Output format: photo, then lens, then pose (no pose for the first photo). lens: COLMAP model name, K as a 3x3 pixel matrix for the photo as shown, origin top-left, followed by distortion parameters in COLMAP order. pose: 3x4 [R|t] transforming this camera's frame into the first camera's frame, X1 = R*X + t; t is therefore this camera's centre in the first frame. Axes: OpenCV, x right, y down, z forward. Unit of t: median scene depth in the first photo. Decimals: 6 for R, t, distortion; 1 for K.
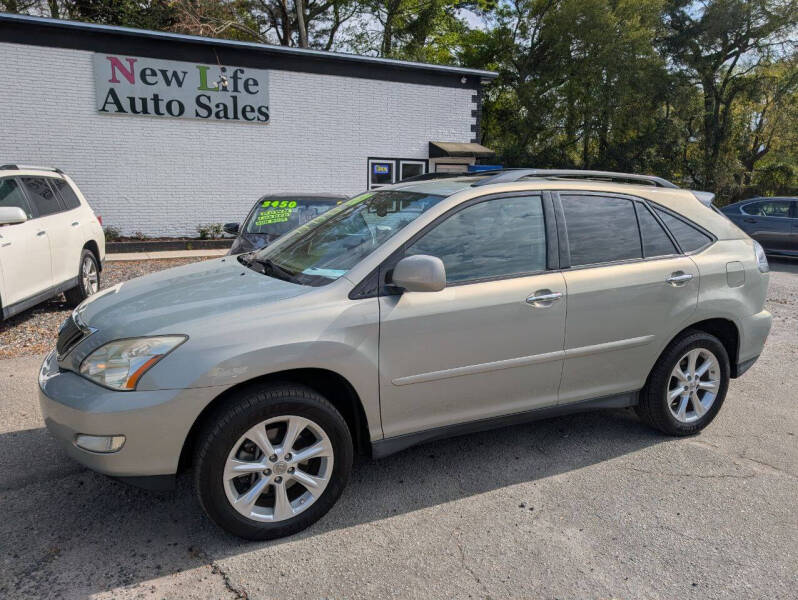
lens RADIAL K [[583.3, 0, 398.7], [0, 583.3, 295.0], [0, 0, 1]] dist [0.022618, -0.020225]
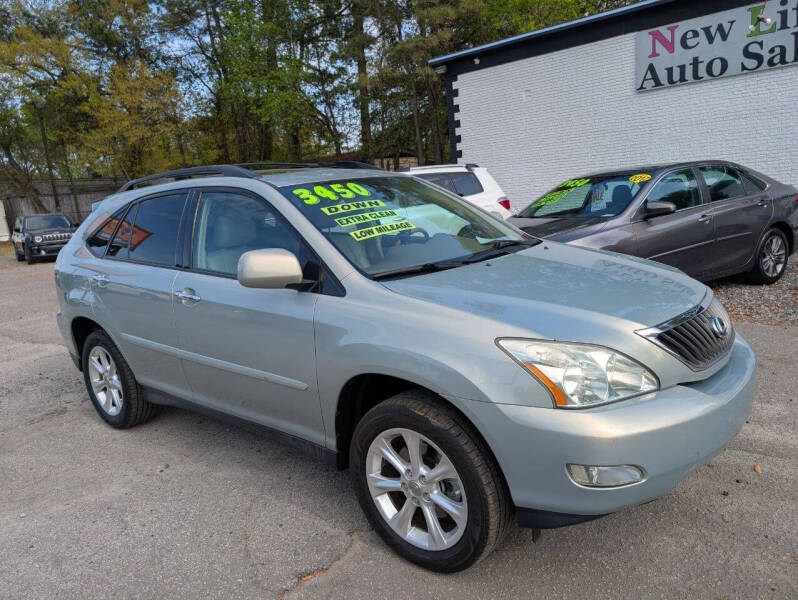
lens RADIAL K [[583.3, 0, 387.1], [0, 583.3, 308.9], [0, 0, 1]] dist [0.022618, -0.020225]
pose [[0.350382, 0.145540, -0.925230, 0.310357], [-0.078428, 0.988943, 0.125862, -0.028706], [0.933317, 0.028464, 0.357922, 0.219667]]
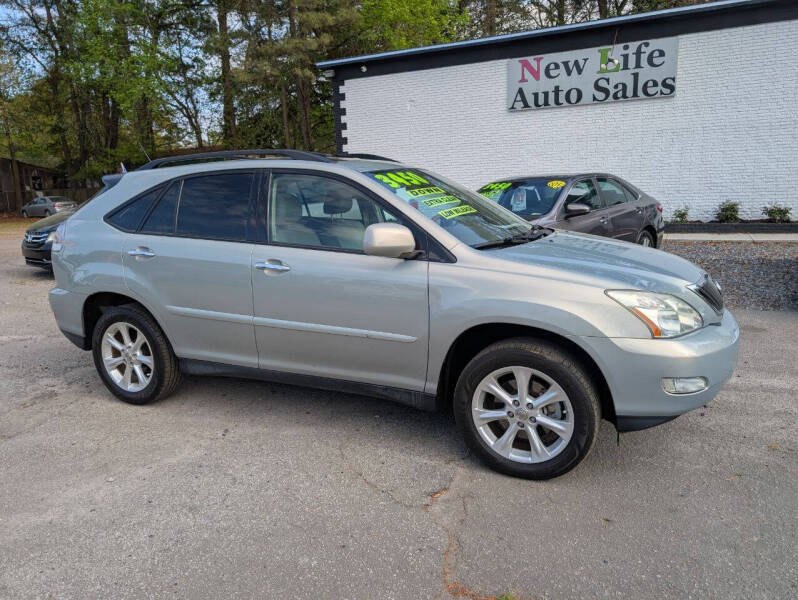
lens RADIAL K [[583.3, 0, 386.2], [0, 583.3, 299.2], [0, 0, 1]] dist [0.022618, -0.020225]
pose [[0.582836, 0.127428, -0.802536, 0.300705], [-0.103259, 0.991236, 0.082399, -0.010456], [0.806003, 0.034844, 0.590886, 0.120558]]
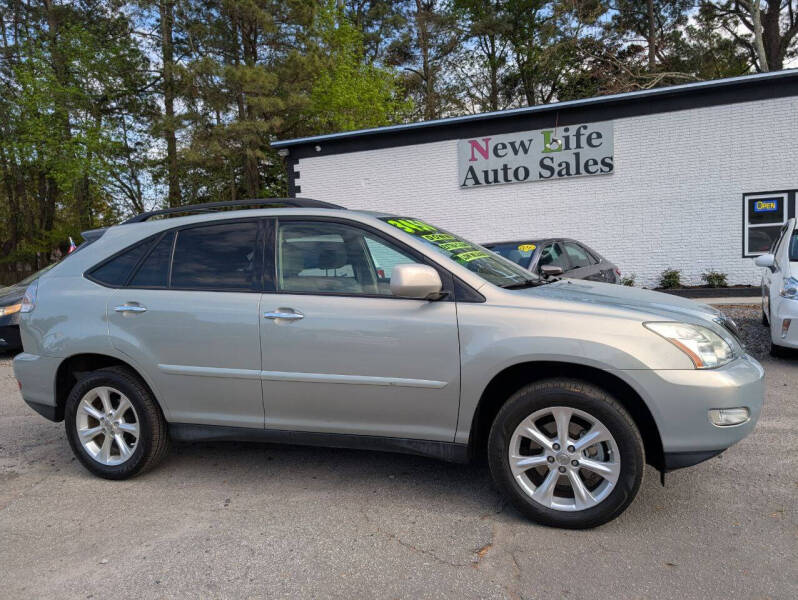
lens RADIAL K [[583.3, 0, 392.5], [0, 583.3, 310.2], [0, 0, 1]] dist [0.022618, -0.020225]
pose [[0.667899, 0.017845, -0.744038, 0.273761], [-0.077413, 0.995956, -0.045604, 0.006650], [0.740215, 0.088057, 0.666579, 0.104210]]
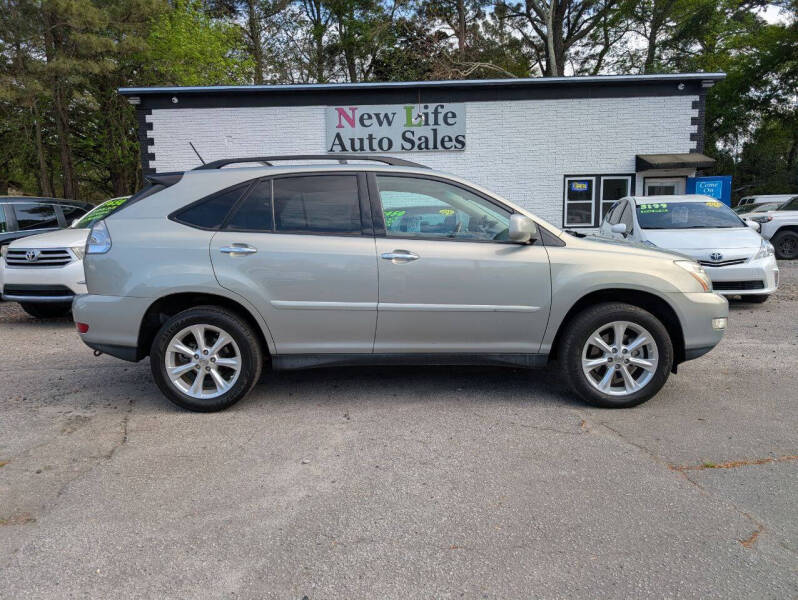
lens RADIAL K [[583.3, 0, 389.6], [0, 583.3, 296.5], [0, 0, 1]] dist [0.022618, -0.020225]
pose [[0.877450, 0.035079, -0.478383, 0.199201], [-0.059445, 0.997586, -0.035882, 0.031185], [0.475970, 0.059922, 0.877418, -0.018331]]
